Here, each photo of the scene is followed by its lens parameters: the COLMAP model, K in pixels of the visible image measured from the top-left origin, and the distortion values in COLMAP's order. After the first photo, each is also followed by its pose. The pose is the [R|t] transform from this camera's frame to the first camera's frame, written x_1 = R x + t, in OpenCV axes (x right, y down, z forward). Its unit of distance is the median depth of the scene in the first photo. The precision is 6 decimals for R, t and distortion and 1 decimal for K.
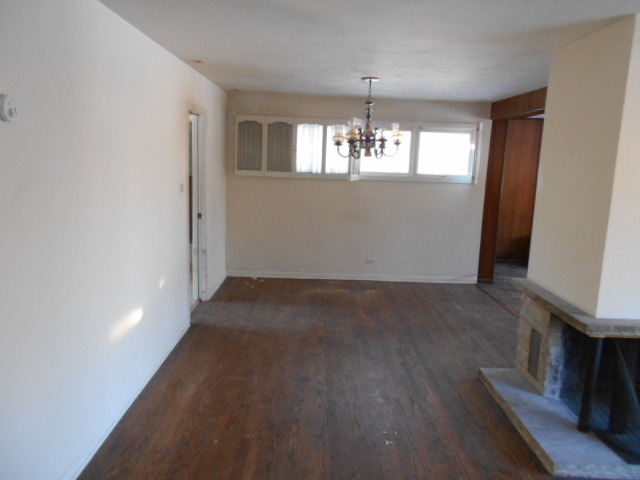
lens RADIAL K [[491.0, 0, 320.0], [0, 491.0, 240.0], [0, 0, 1]] dist [-0.008982, -0.001423]
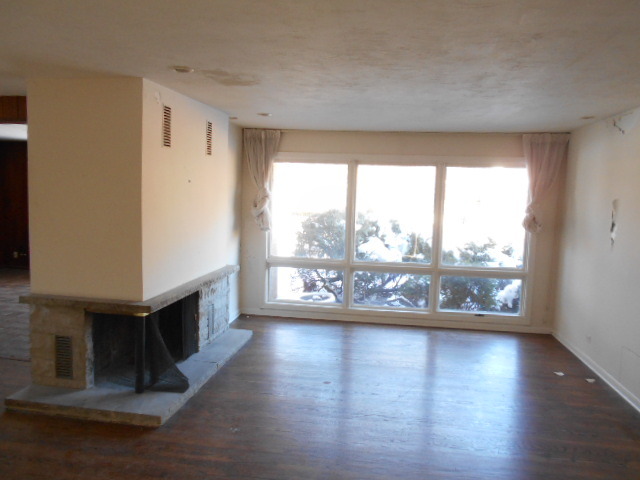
lens RADIAL K [[477.1, 0, 320.0], [0, 477.1, 240.0], [0, 0, 1]] dist [-0.060619, -0.000558]
pose [[0.154068, -0.118075, 0.980980, -0.329515], [0.140817, 0.985323, 0.096482, -0.031531], [-0.977974, 0.123274, 0.168434, 0.178171]]
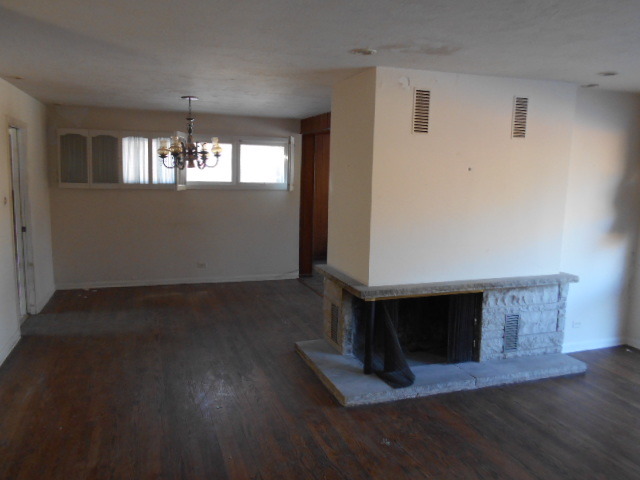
lens RADIAL K [[493.8, 0, 320.0], [0, 493.8, 240.0], [0, 0, 1]] dist [-0.077866, 0.058424]
pose [[0.945564, -0.055978, 0.320587, 0.008424], [0.062439, 0.998000, -0.009903, 0.021959], [-0.319391, 0.029382, 0.947167, -0.134164]]
